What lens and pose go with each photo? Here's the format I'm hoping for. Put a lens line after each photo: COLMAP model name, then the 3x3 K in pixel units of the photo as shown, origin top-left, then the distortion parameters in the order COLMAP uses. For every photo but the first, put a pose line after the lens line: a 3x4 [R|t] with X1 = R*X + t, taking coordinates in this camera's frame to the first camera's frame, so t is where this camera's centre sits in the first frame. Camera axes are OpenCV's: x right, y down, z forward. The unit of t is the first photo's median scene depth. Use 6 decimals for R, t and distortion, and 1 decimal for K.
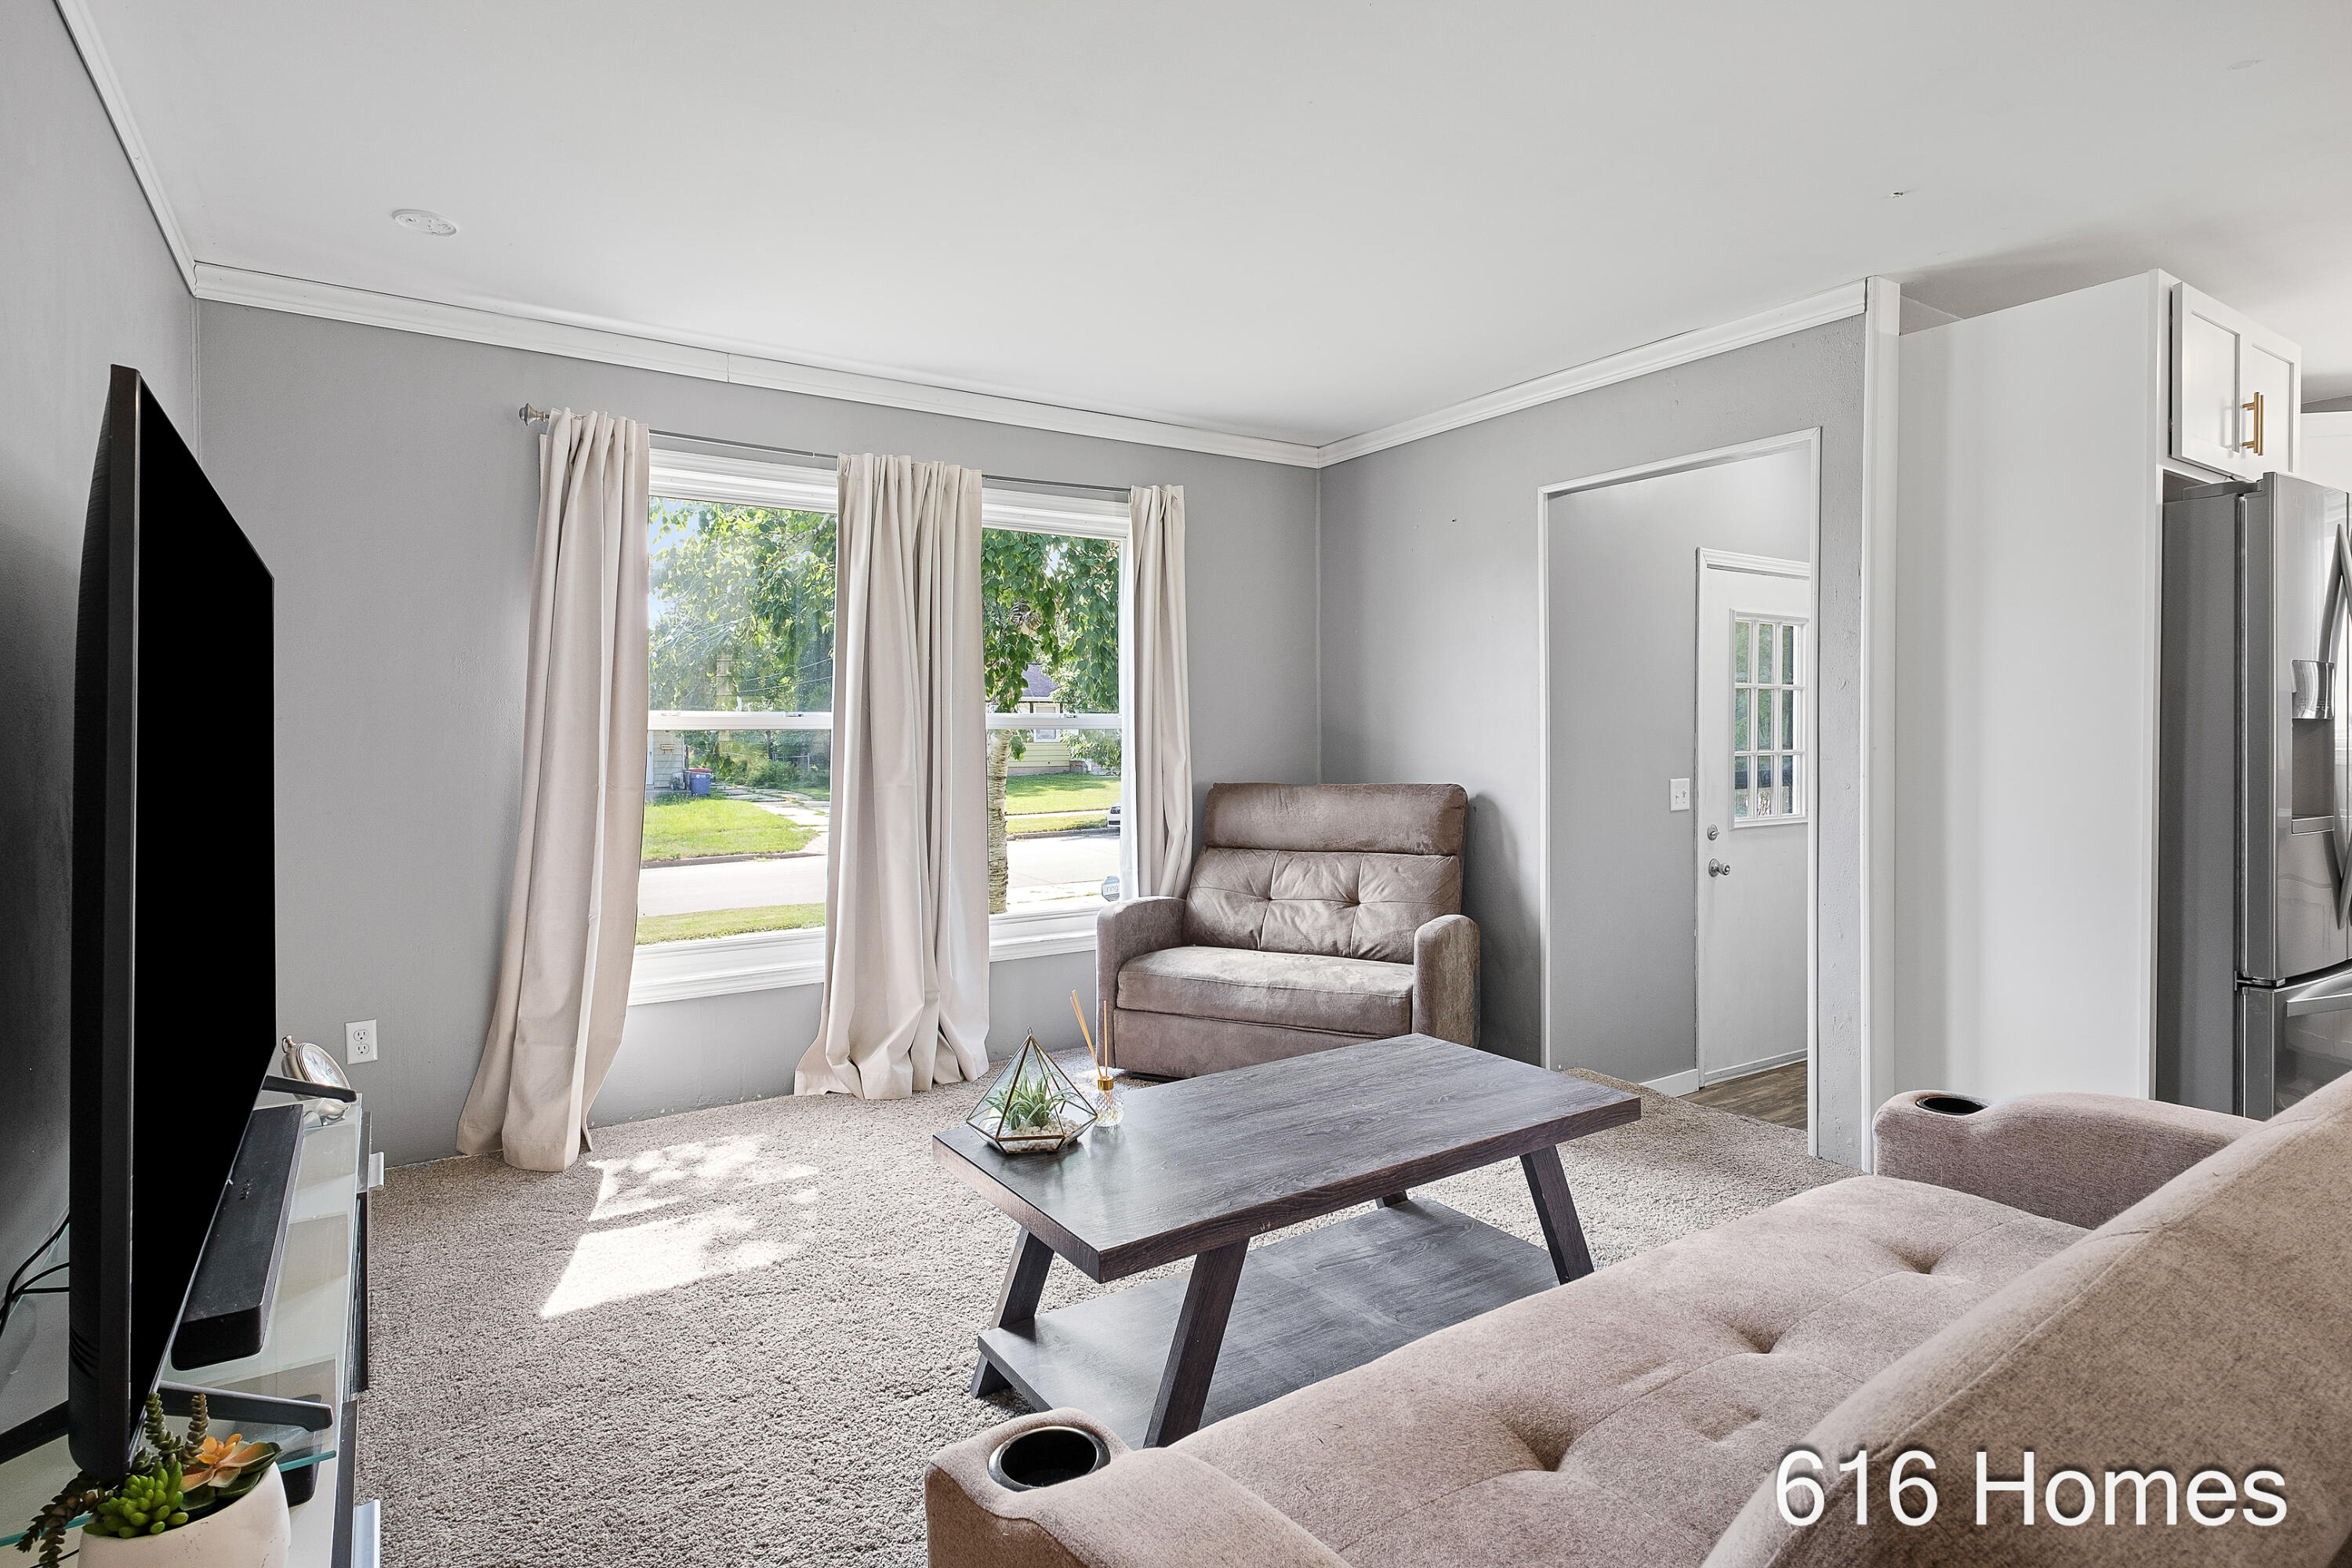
lens RADIAL K [[1188.4, 0, 1183.2], [0, 1188.4, 741.0], [0, 0, 1]] dist [0.002659, -0.003094]
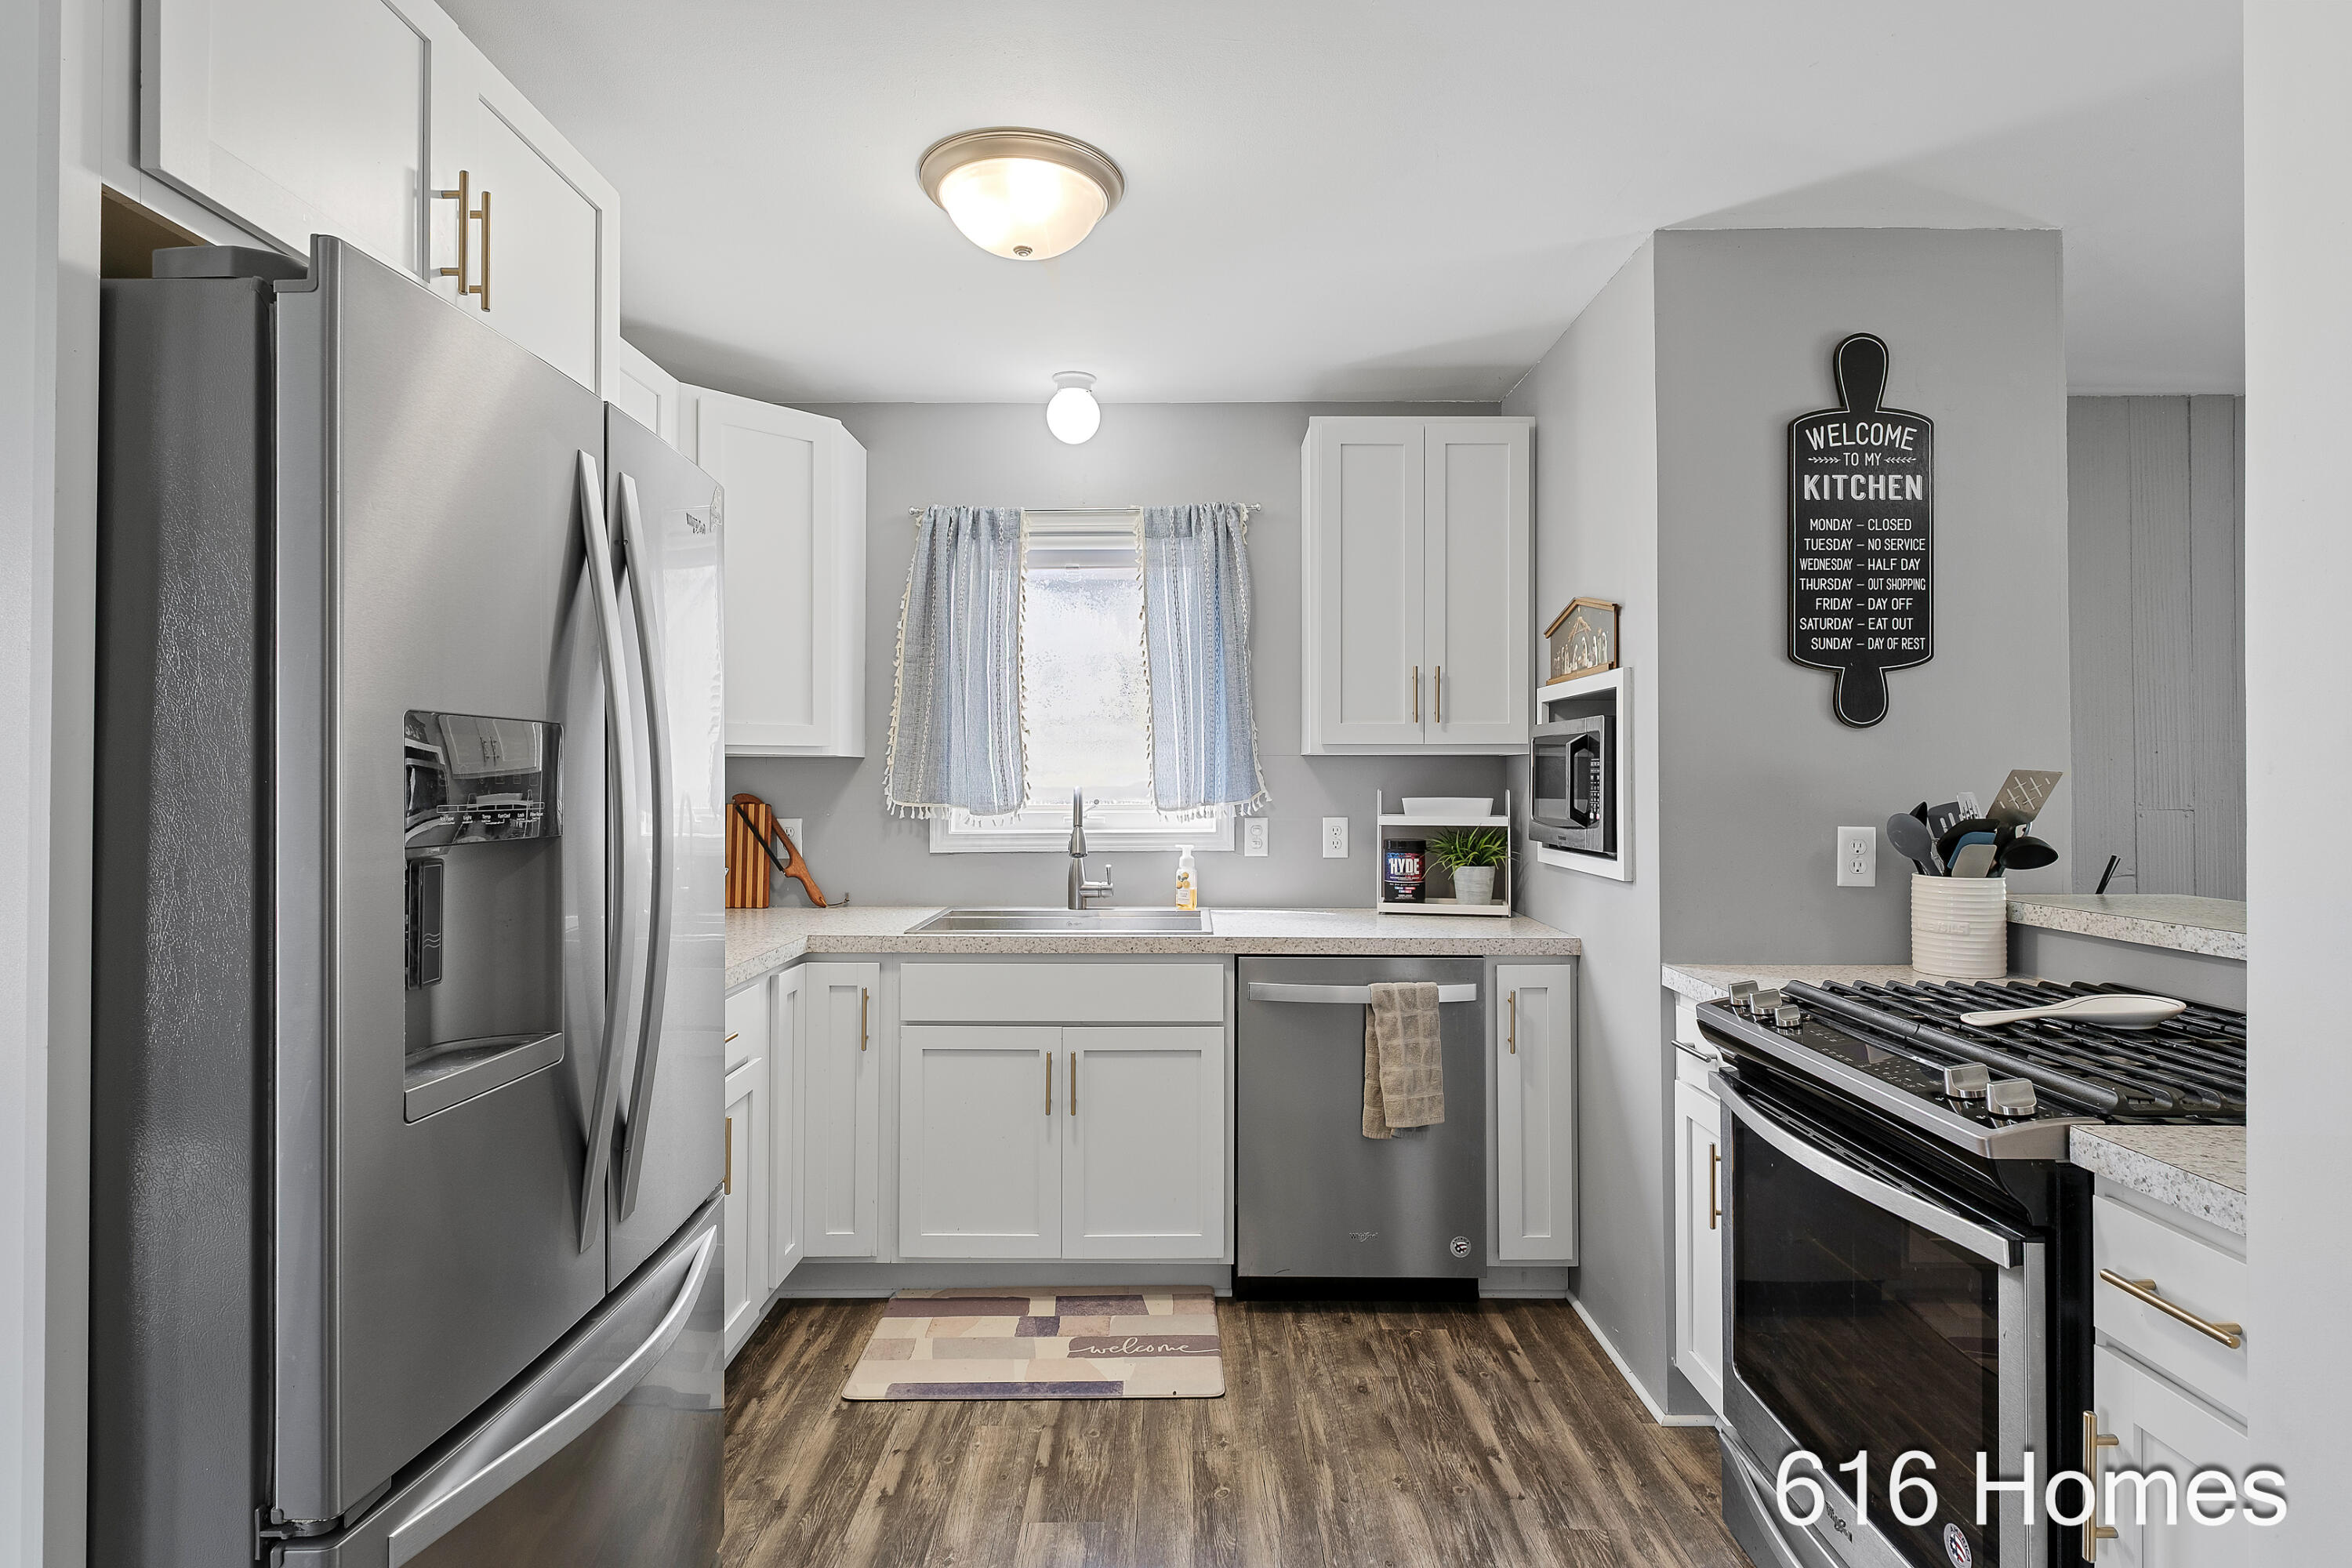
lens RADIAL K [[1188.4, 0, 1179.3], [0, 1188.4, 772.0], [0, 0, 1]] dist [0.002659, -0.003094]
pose [[0.545761, 0.009367, 0.837888, 0.510390], [0.004843, 0.999886, -0.014333, -0.027499], [-0.837927, 0.011880, 0.545653, 0.378046]]
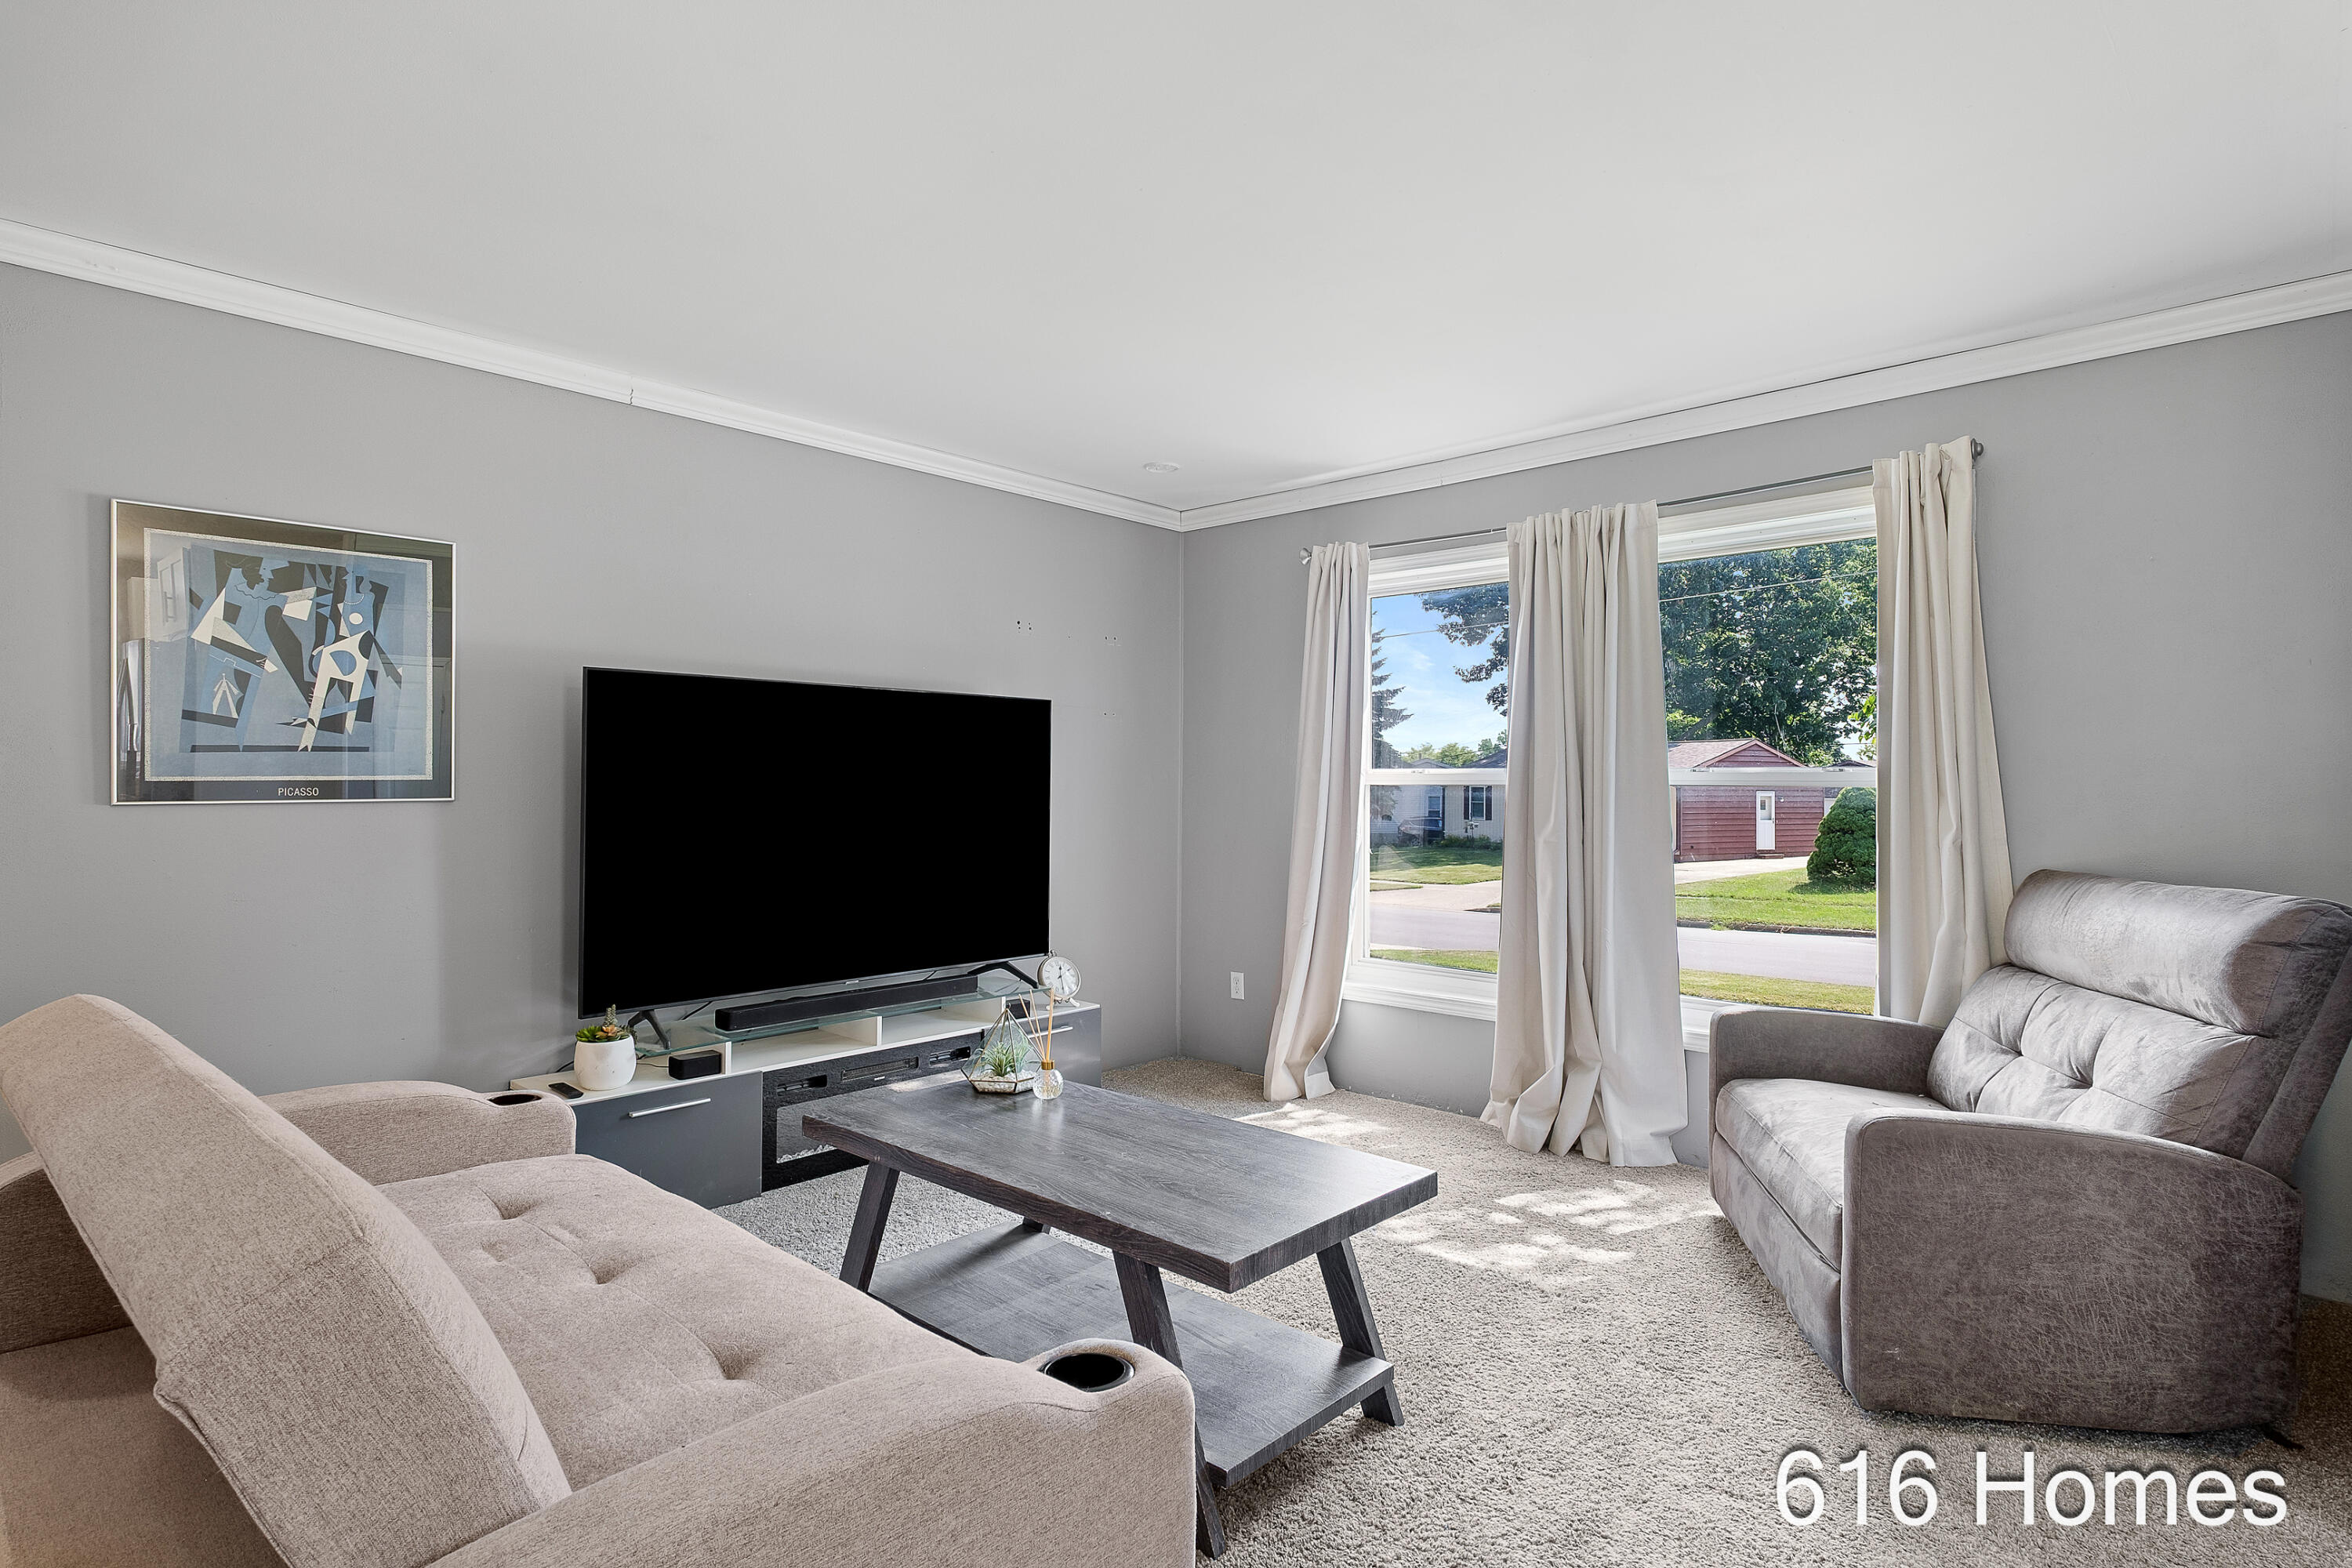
lens RADIAL K [[1188.4, 0, 1187.7], [0, 1188.4, 784.7], [0, 0, 1]] dist [0.002659, -0.003094]
pose [[0.246343, 0.003662, -0.969176, 0.677045], [-0.015283, 0.999883, -0.000107, -0.005474], [0.969062, 0.014838, 0.246371, 0.473286]]
